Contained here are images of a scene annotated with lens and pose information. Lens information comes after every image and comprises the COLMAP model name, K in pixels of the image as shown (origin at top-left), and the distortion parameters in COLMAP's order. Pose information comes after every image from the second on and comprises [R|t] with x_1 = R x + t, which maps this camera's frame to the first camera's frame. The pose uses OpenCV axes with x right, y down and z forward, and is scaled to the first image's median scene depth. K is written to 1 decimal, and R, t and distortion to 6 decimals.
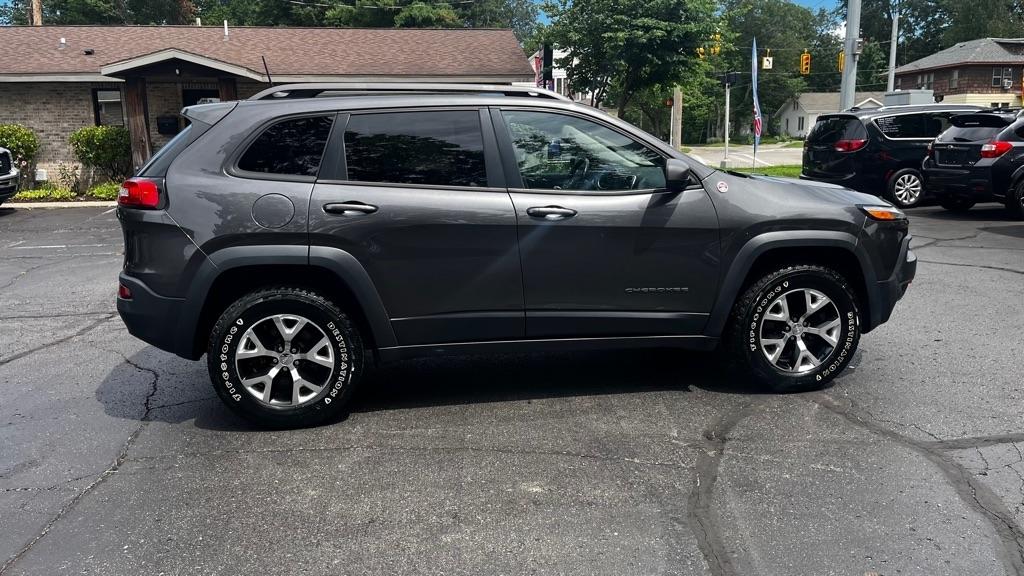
lens RADIAL K [[757.1, 0, 508.1], [0, 757.1, 288.1], [0, 0, 1]] dist [0.070137, -0.073201]
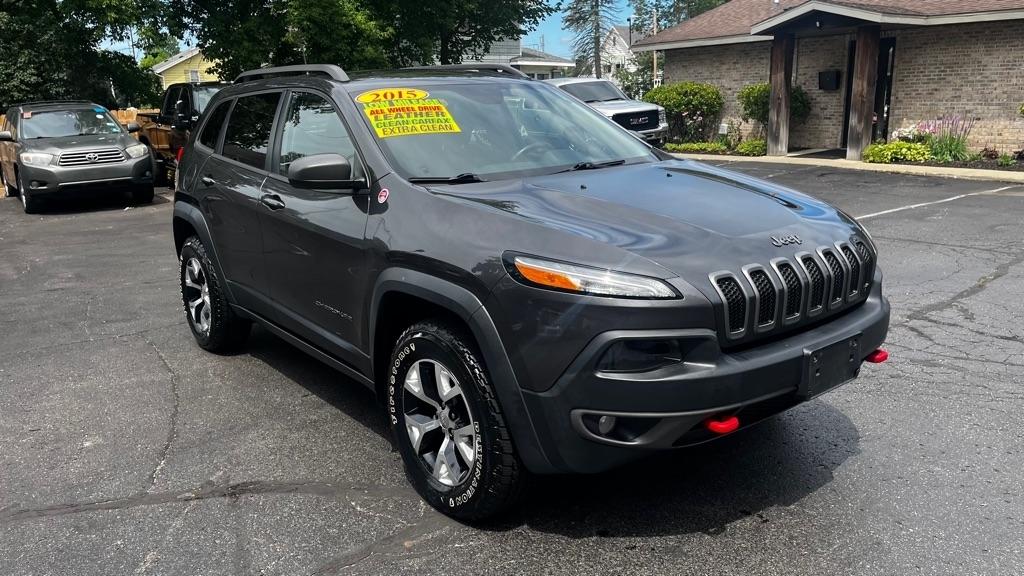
lens RADIAL K [[766.7, 0, 514.5], [0, 766.7, 287.1], [0, 0, 1]] dist [0.076049, -0.101691]
pose [[0.506025, 0.203564, -0.838153, 0.977826], [-0.151849, 0.977598, 0.145754, -0.171824], [0.849047, 0.053518, 0.525600, 0.712656]]
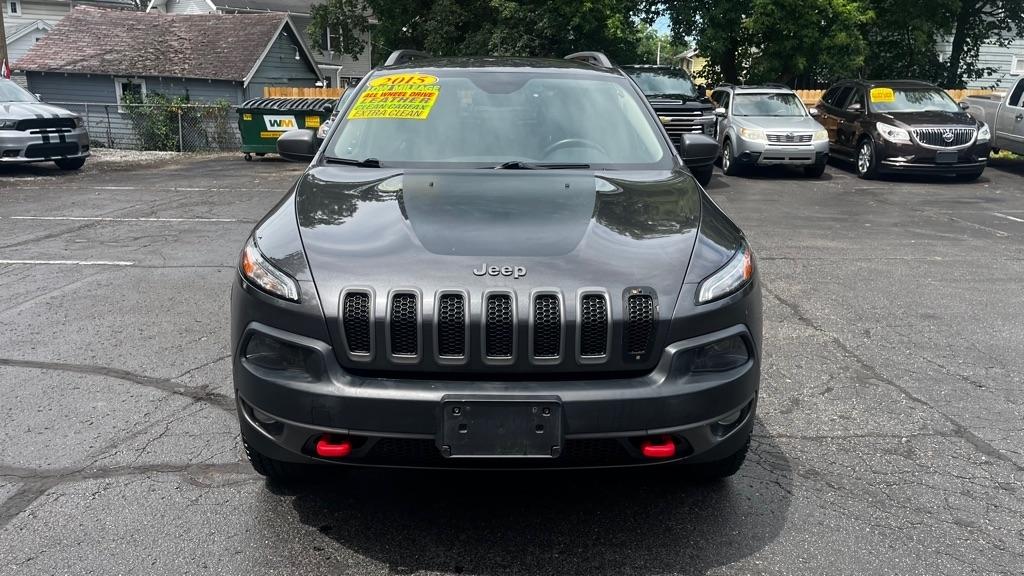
lens RADIAL K [[766.7, 0, 514.5], [0, 766.7, 287.1], [0, 0, 1]] dist [0.076049, -0.101691]
pose [[-0.123041, 0.259197, -0.957955, 1.061389], [-0.214969, 0.935410, 0.280708, -0.291465], [0.968839, 0.240469, -0.059374, 1.276668]]
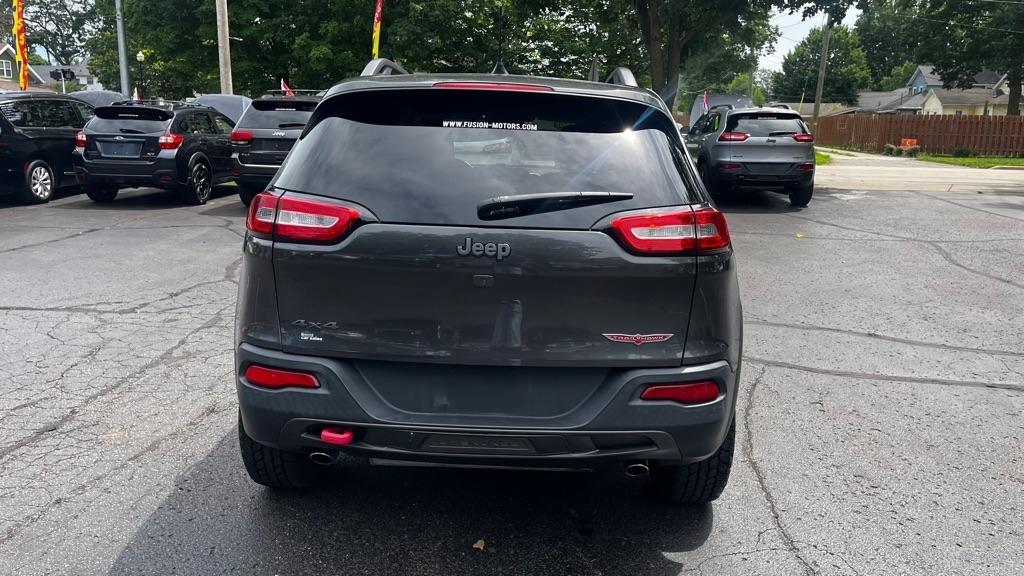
lens RADIAL K [[766.7, 0, 514.5], [0, 766.7, 287.1], [0, 0, 1]] dist [0.076049, -0.101691]
pose [[0.161222, -0.183293, 0.969748, -1.041092], [0.168983, 0.973218, 0.155855, -0.186472], [-0.972344, 0.138744, 0.187878, 0.955531]]
